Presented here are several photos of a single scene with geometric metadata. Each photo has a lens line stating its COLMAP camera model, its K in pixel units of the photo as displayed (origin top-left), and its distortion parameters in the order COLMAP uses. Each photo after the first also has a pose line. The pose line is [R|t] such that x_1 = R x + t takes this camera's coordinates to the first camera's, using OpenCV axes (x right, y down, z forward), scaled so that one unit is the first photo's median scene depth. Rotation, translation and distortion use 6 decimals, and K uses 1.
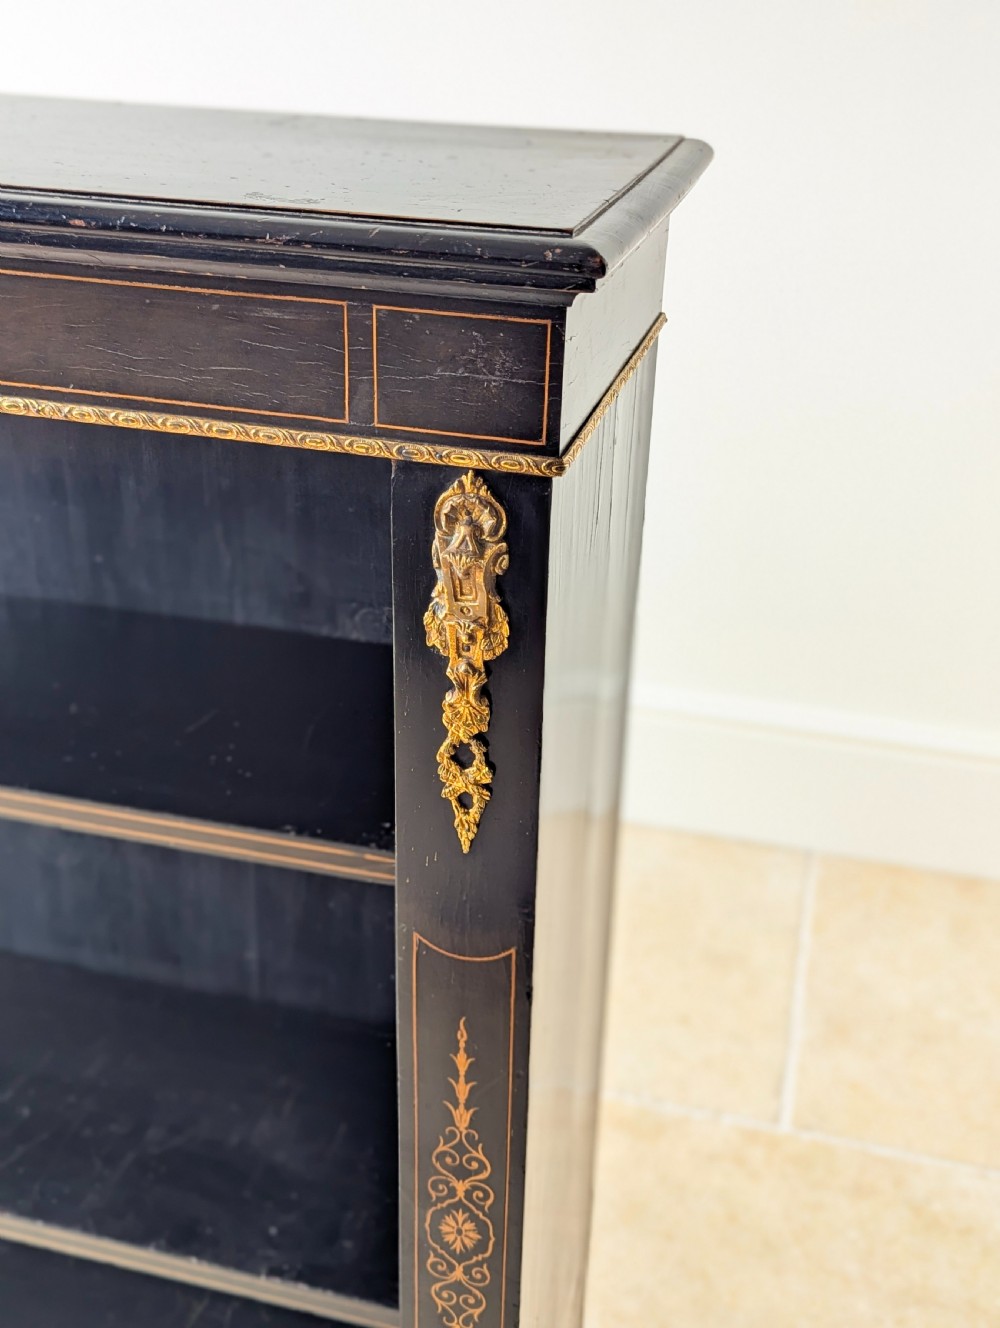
lens RADIAL K [[1434.1, 0, 502.6], [0, 1434.1, 671.0], [0, 0, 1]] dist [0.040745, 0.000000]
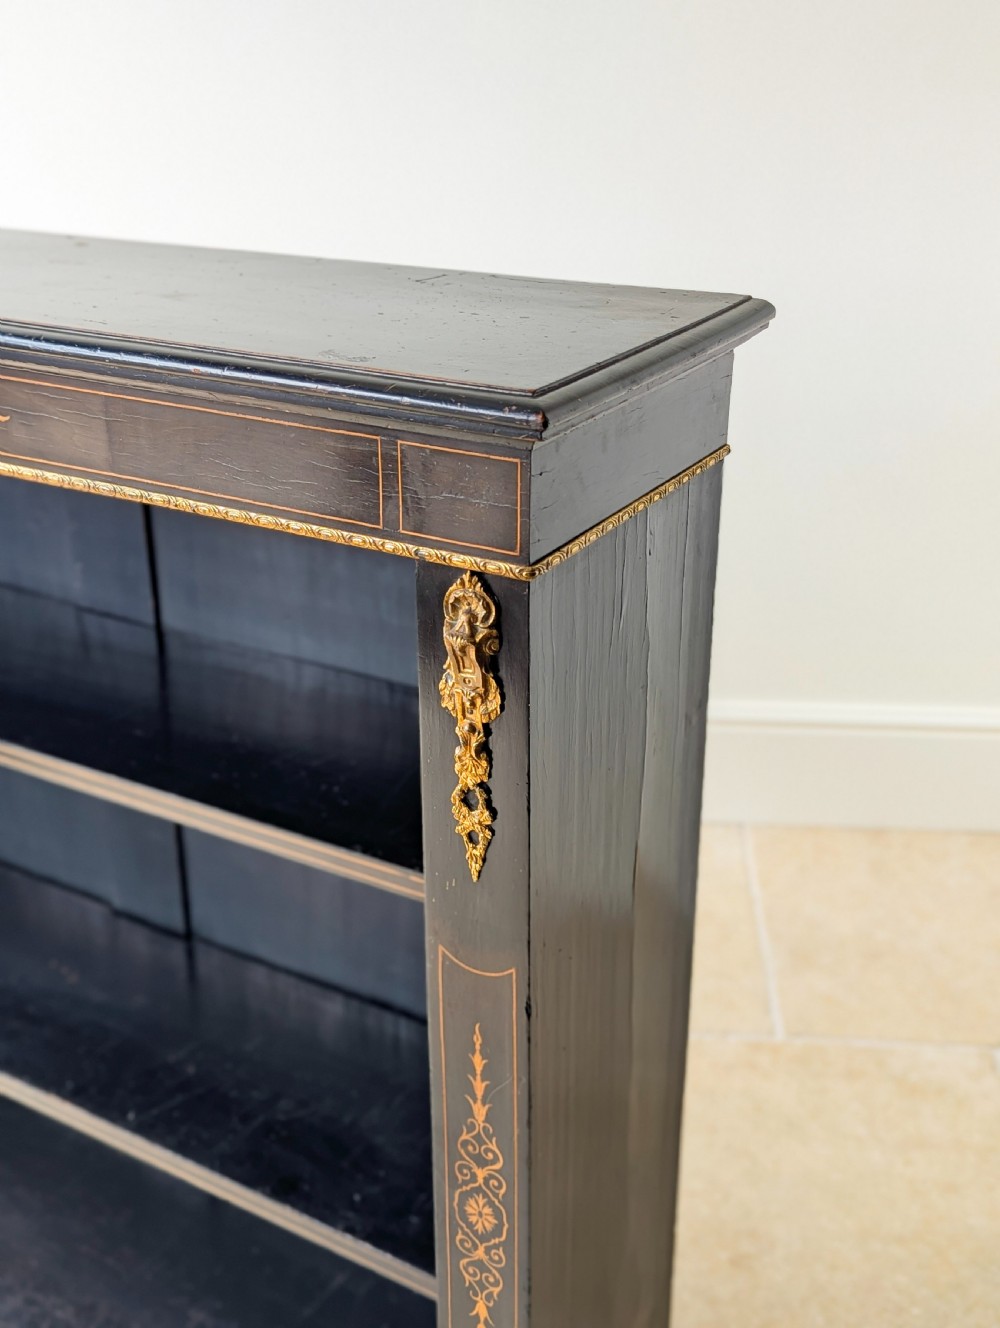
lens RADIAL K [[1434.1, 0, 506.2], [0, 1434.1, 664.2], [0, 0, 1]] dist [0.040745, 0.000000]
pose [[0.964712, 0.081237, -0.250462, 0.269741], [-0.095440, 0.994414, -0.045073, -0.003618], [0.245402, 0.067387, 0.967077, -0.167946]]
